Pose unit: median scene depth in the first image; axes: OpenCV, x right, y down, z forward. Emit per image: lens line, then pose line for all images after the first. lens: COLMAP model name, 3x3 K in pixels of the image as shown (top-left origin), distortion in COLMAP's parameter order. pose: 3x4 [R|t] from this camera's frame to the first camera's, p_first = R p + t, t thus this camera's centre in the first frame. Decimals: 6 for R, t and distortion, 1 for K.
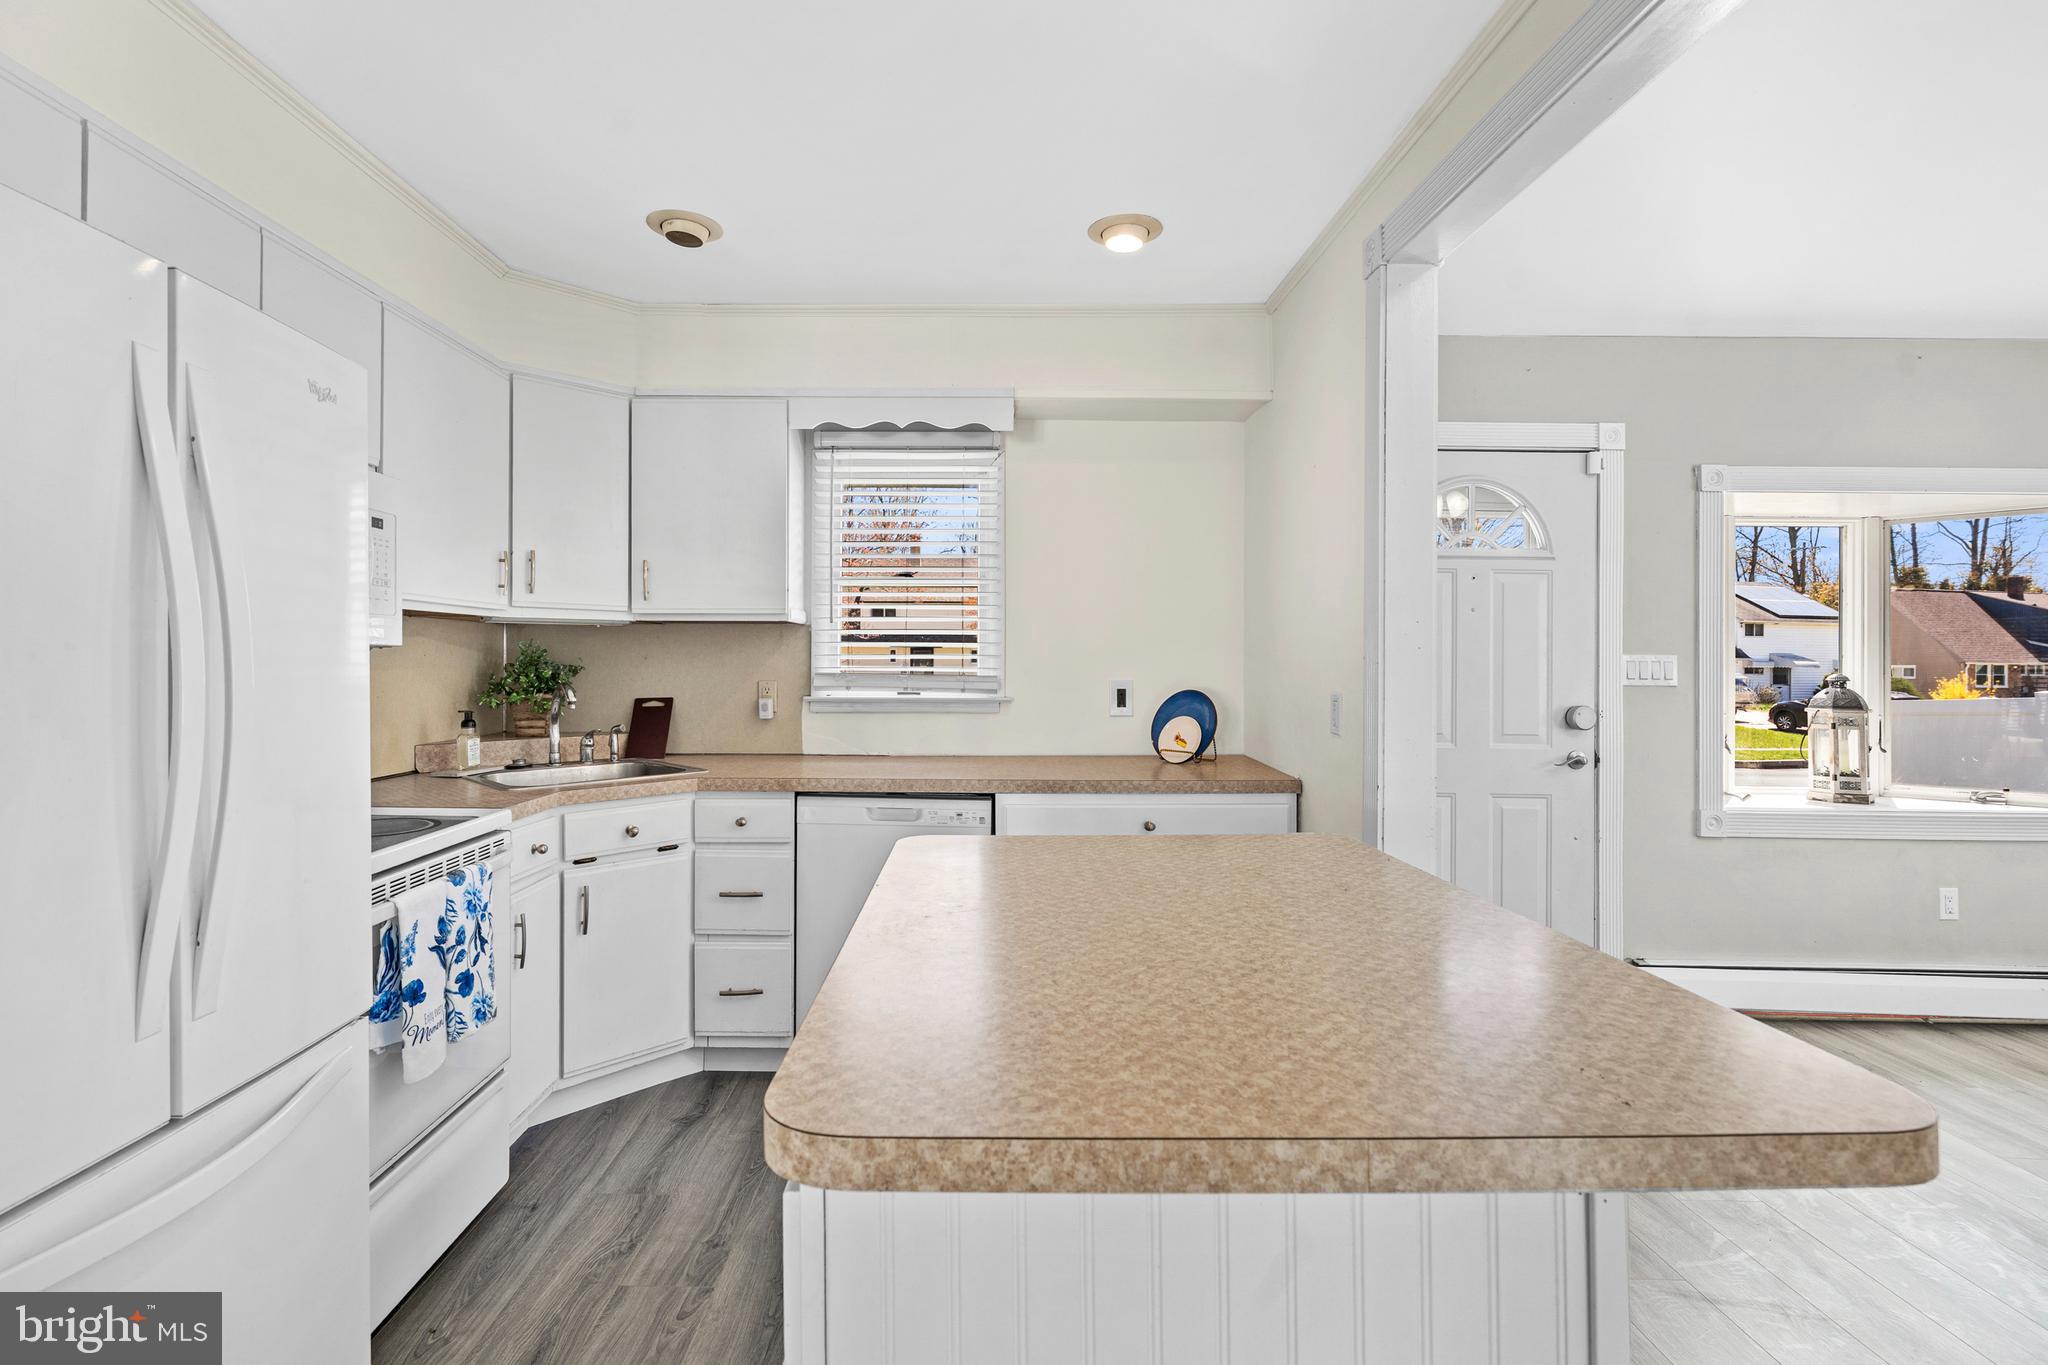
lens RADIAL K [[943.0, 0, 970.4], [0, 943.0, 683.7], [0, 0, 1]] dist [-0.004919, 0.000004]
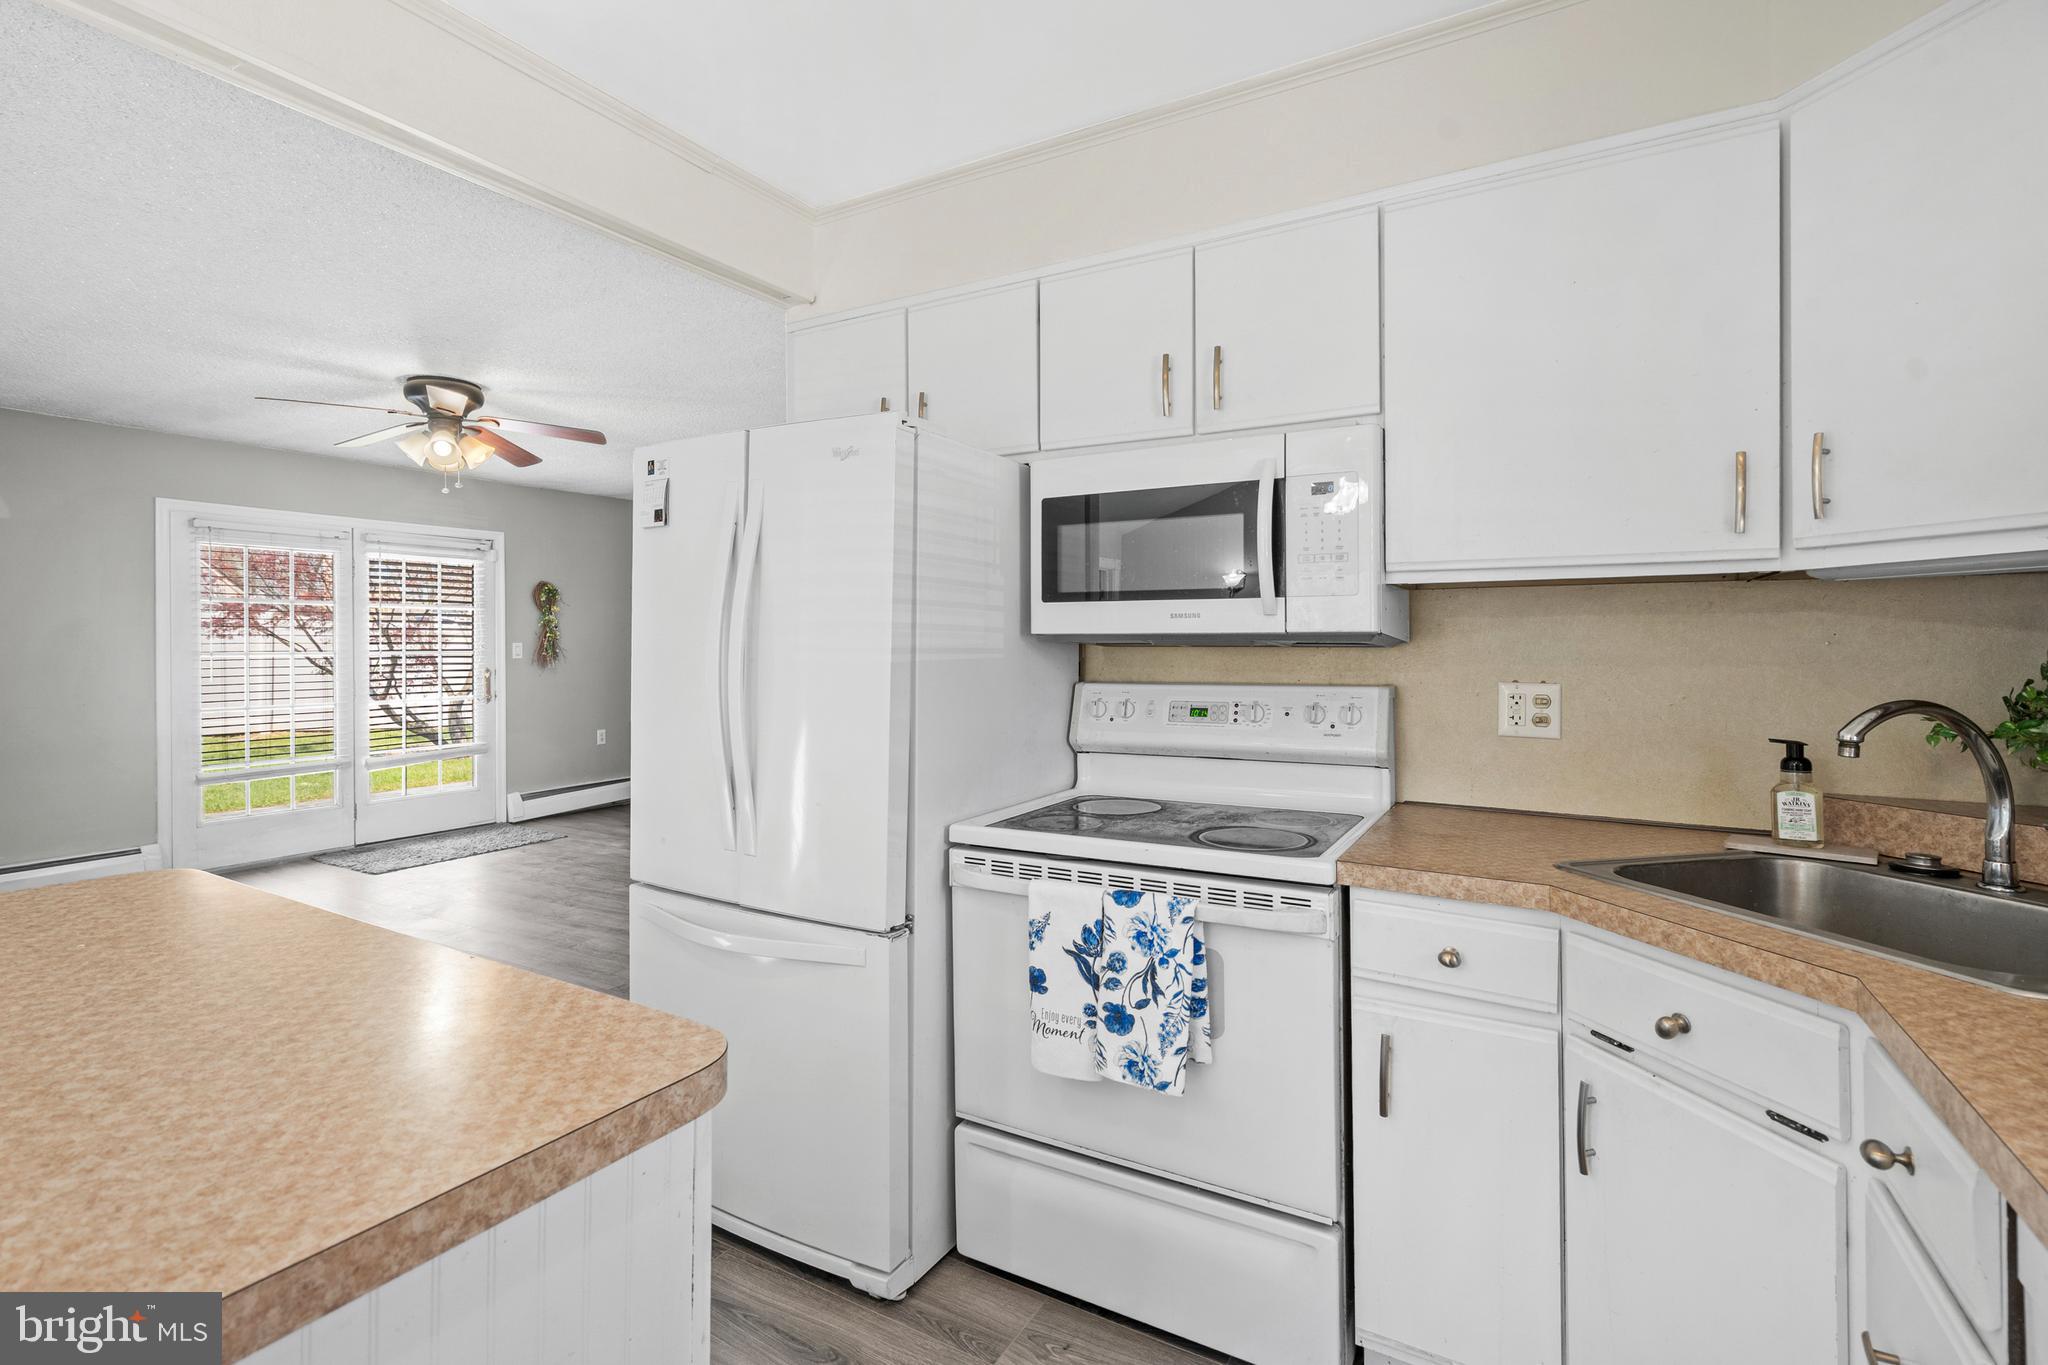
lens RADIAL K [[943.0, 0, 1003.9], [0, 943.0, 645.2], [0, 0, 1]] dist [-0.004919, 0.000004]
pose [[-0.488381, -0.003762, -0.872623, 0.177933], [-0.022896, 0.999702, 0.008504, -0.021278], [0.872330, 0.024133, -0.488321, 0.845612]]
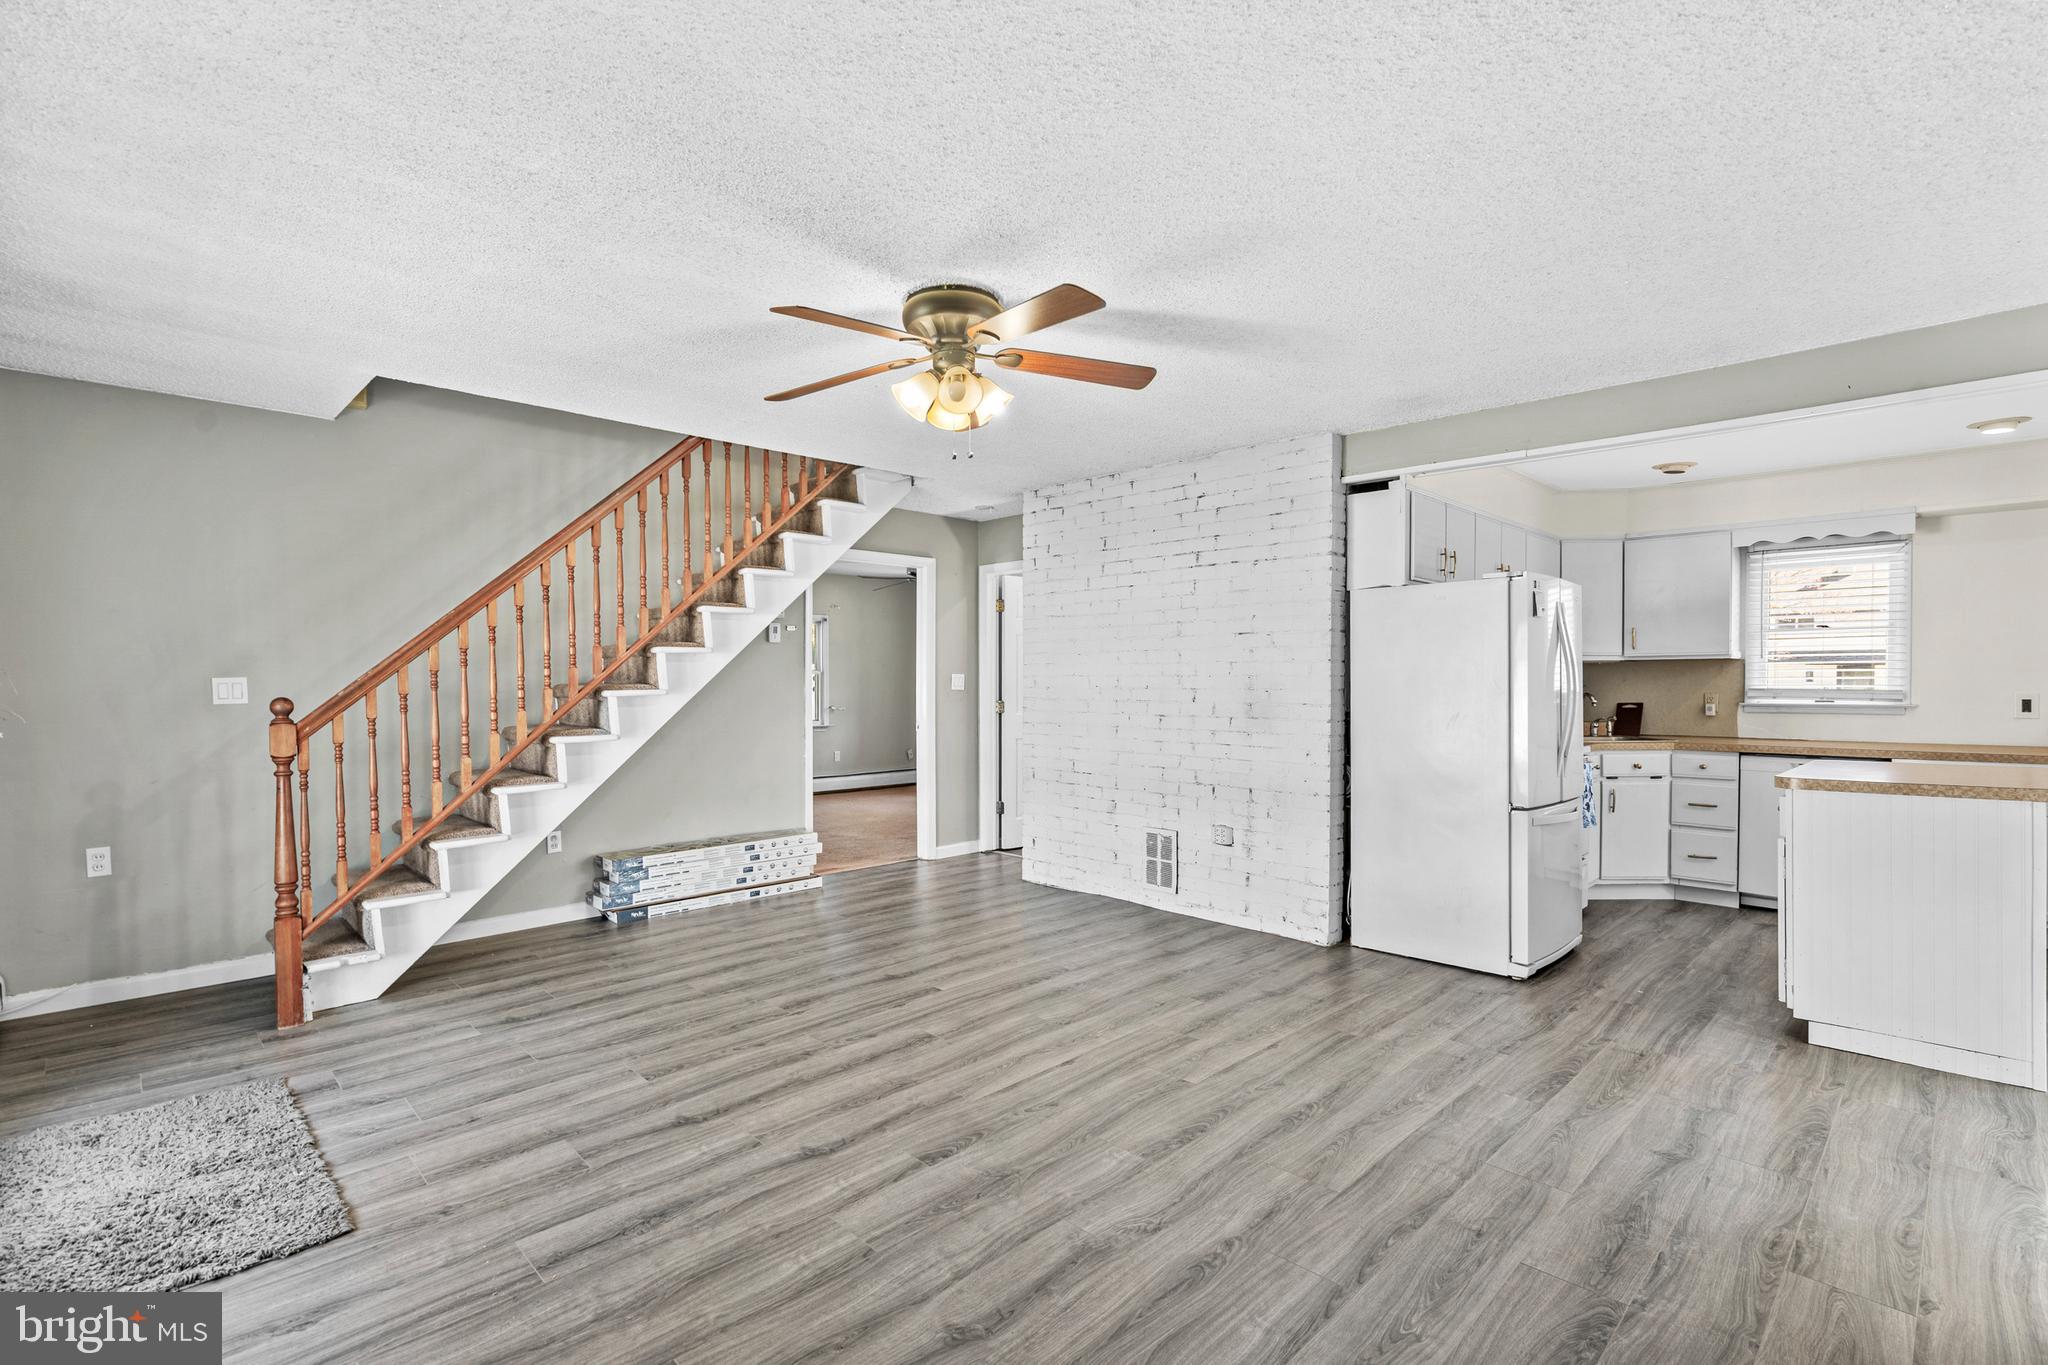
lens RADIAL K [[943.0, 0, 1034.8], [0, 943.0, 709.8], [0, 0, 1]] dist [-0.004919, 0.000004]
pose [[0.720051, 0.013116, -0.693797, 0.092408], [-0.010980, 0.999912, 0.007508, 0.032336], [0.693834, 0.002212, 0.720131, -1.200780]]
